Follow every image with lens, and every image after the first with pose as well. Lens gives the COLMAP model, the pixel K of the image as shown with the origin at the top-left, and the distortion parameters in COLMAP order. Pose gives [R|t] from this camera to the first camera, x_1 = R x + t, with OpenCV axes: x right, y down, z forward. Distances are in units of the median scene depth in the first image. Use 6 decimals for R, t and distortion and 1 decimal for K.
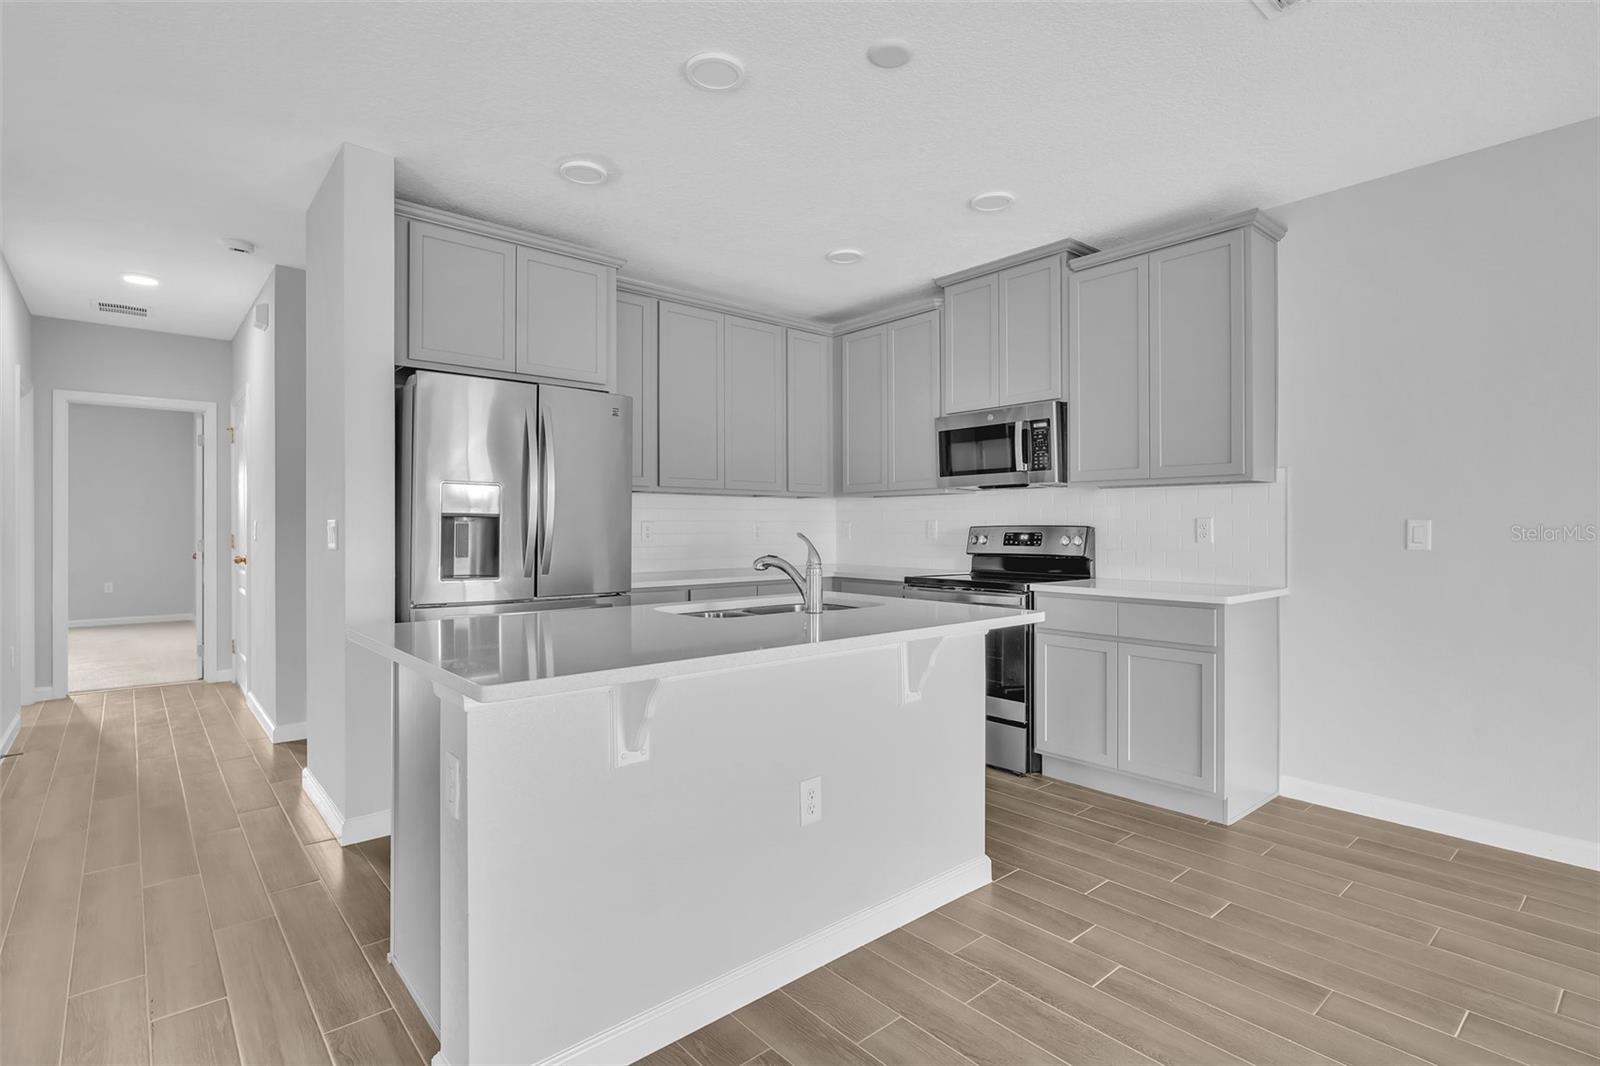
lens RADIAL K [[770.4, 0, 800.0], [0, 770.4, 533.0], [0, 0, 1]] dist [-0.001505, 0.000072]
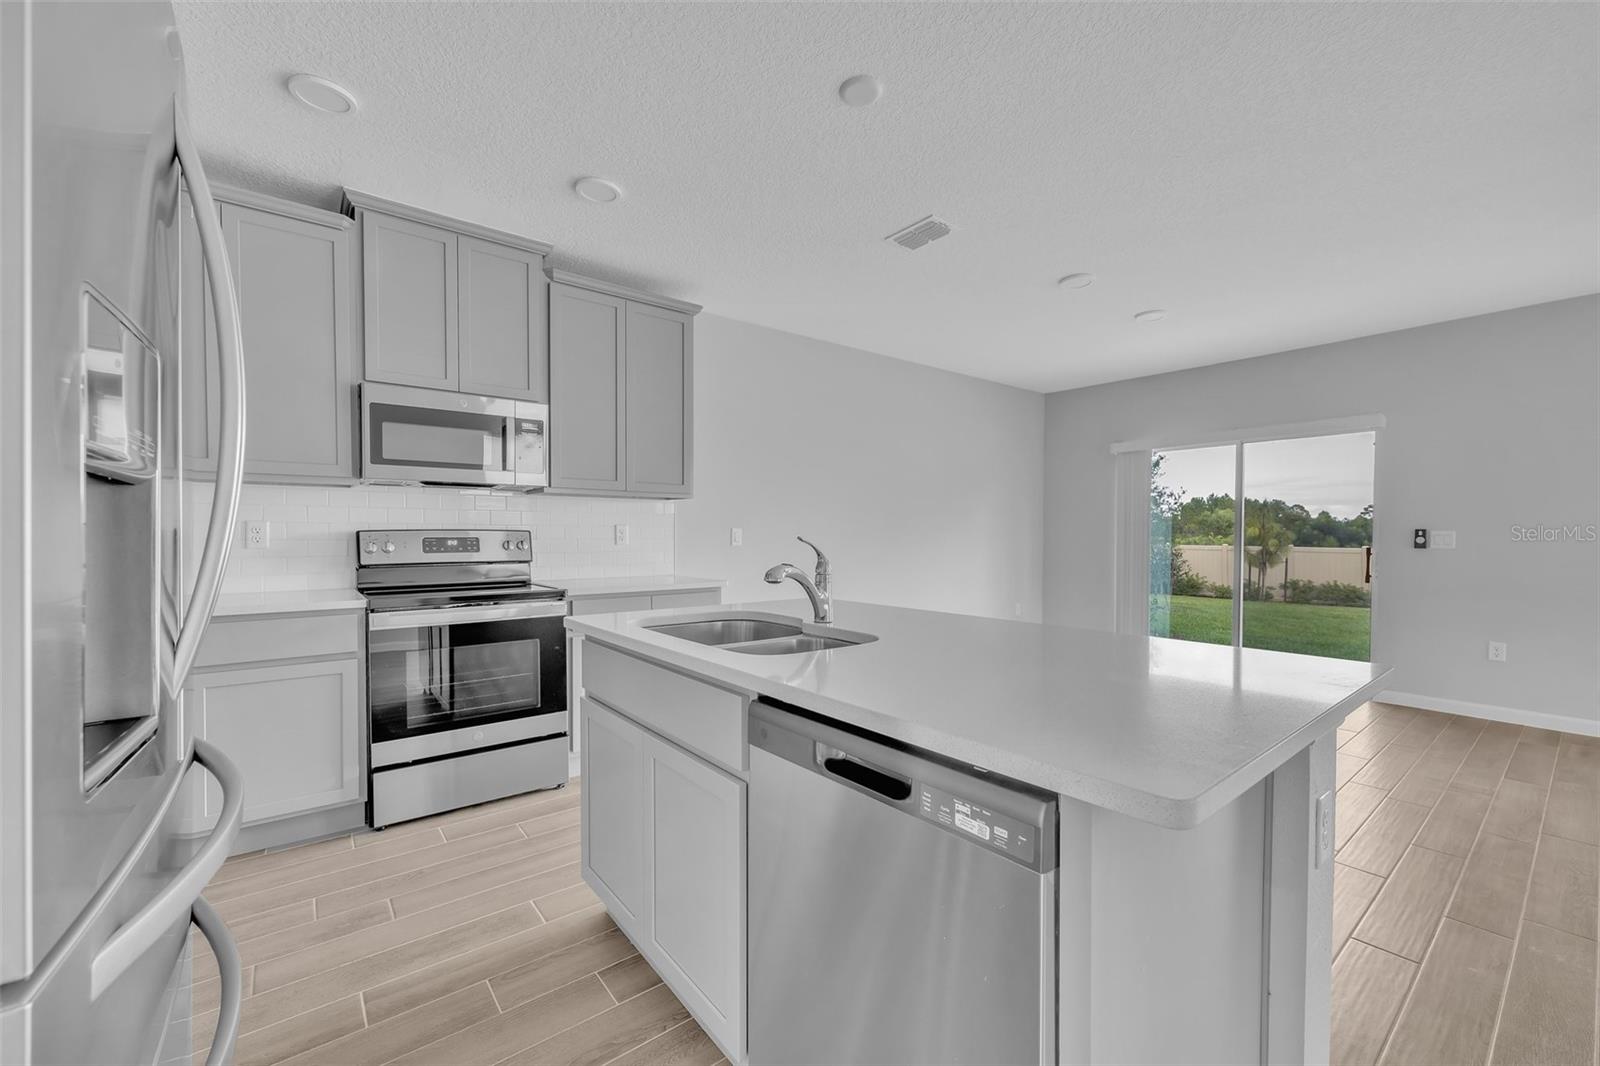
lens RADIAL K [[640.1, 0, 804.3], [0, 640.1, 544.8], [0, 0, 1]] dist [-0.000783, 0.000015]
pose [[0.040149, -0.015991, 0.999066, -0.507196], [0.006071, 0.999857, 0.015759, -0.001407], [-0.999175, 0.005433, 0.040240, 0.665504]]
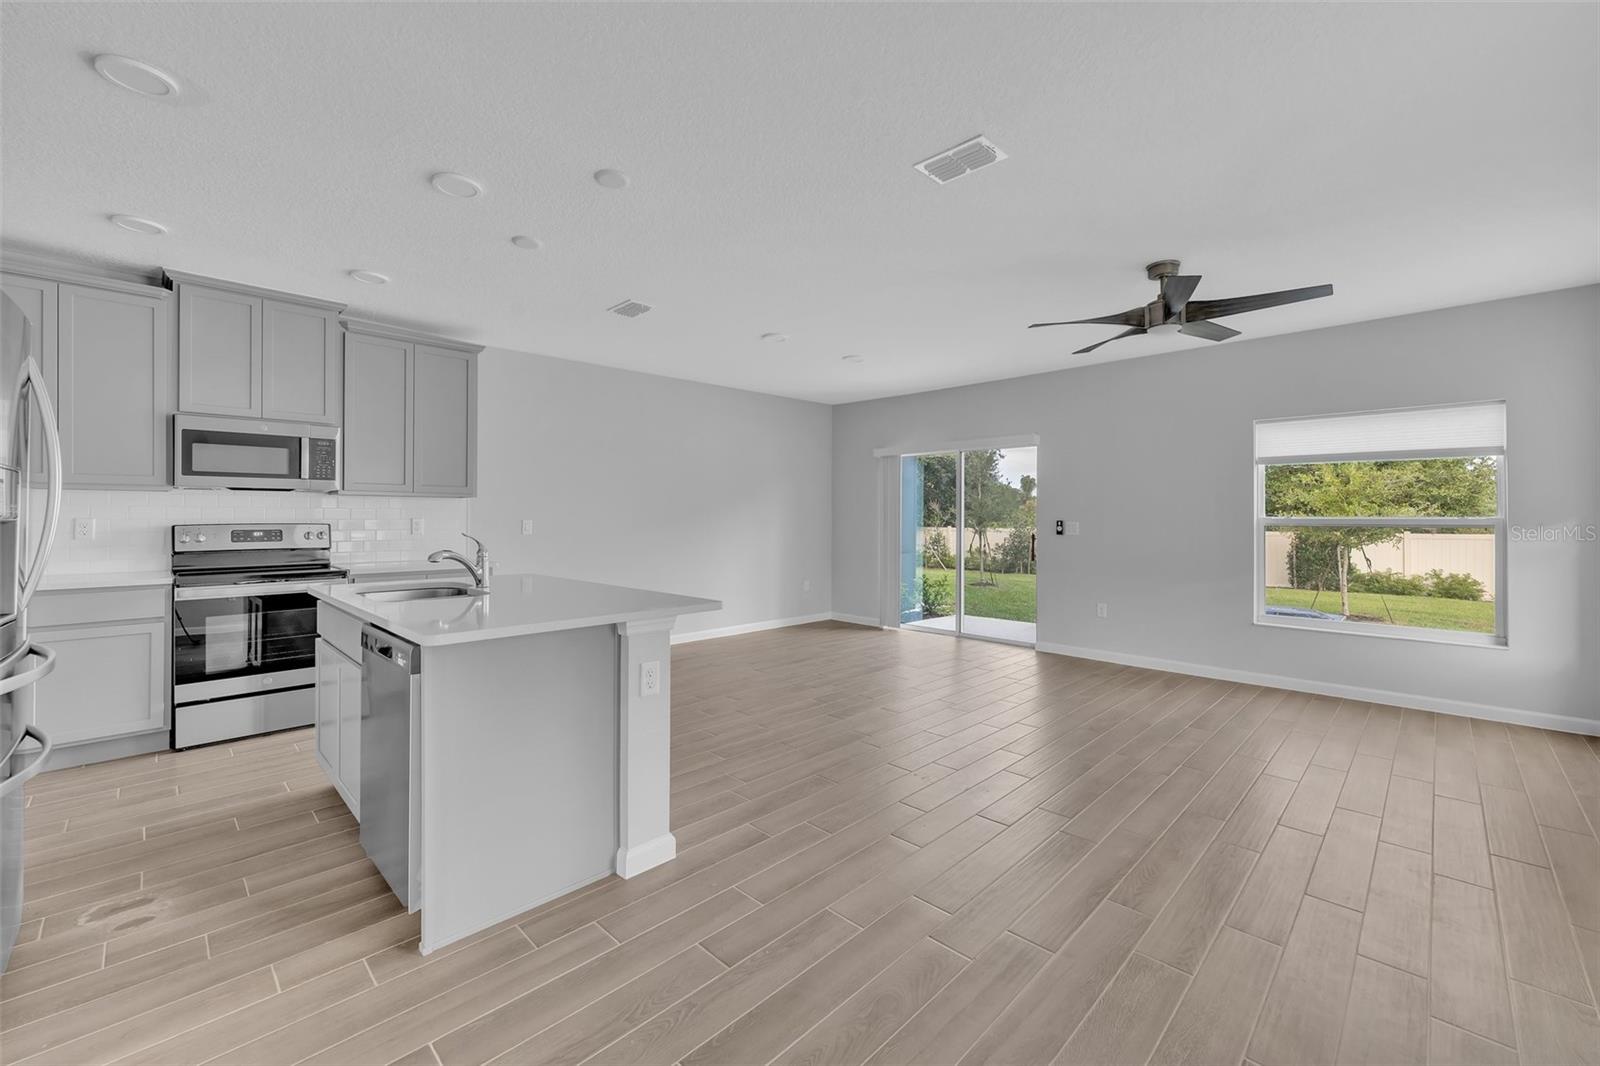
lens RADIAL K [[646.6, 0, 800.0], [0, 646.6, 512.5], [0, 0, 1]] dist [-0.000406, -0.000377]
pose [[-0.074507, 0.007266, 0.997194, -0.839702], [0.005731, 0.999960, -0.006858, -0.017342], [-0.997204, 0.005204, -0.074546, 0.328527]]
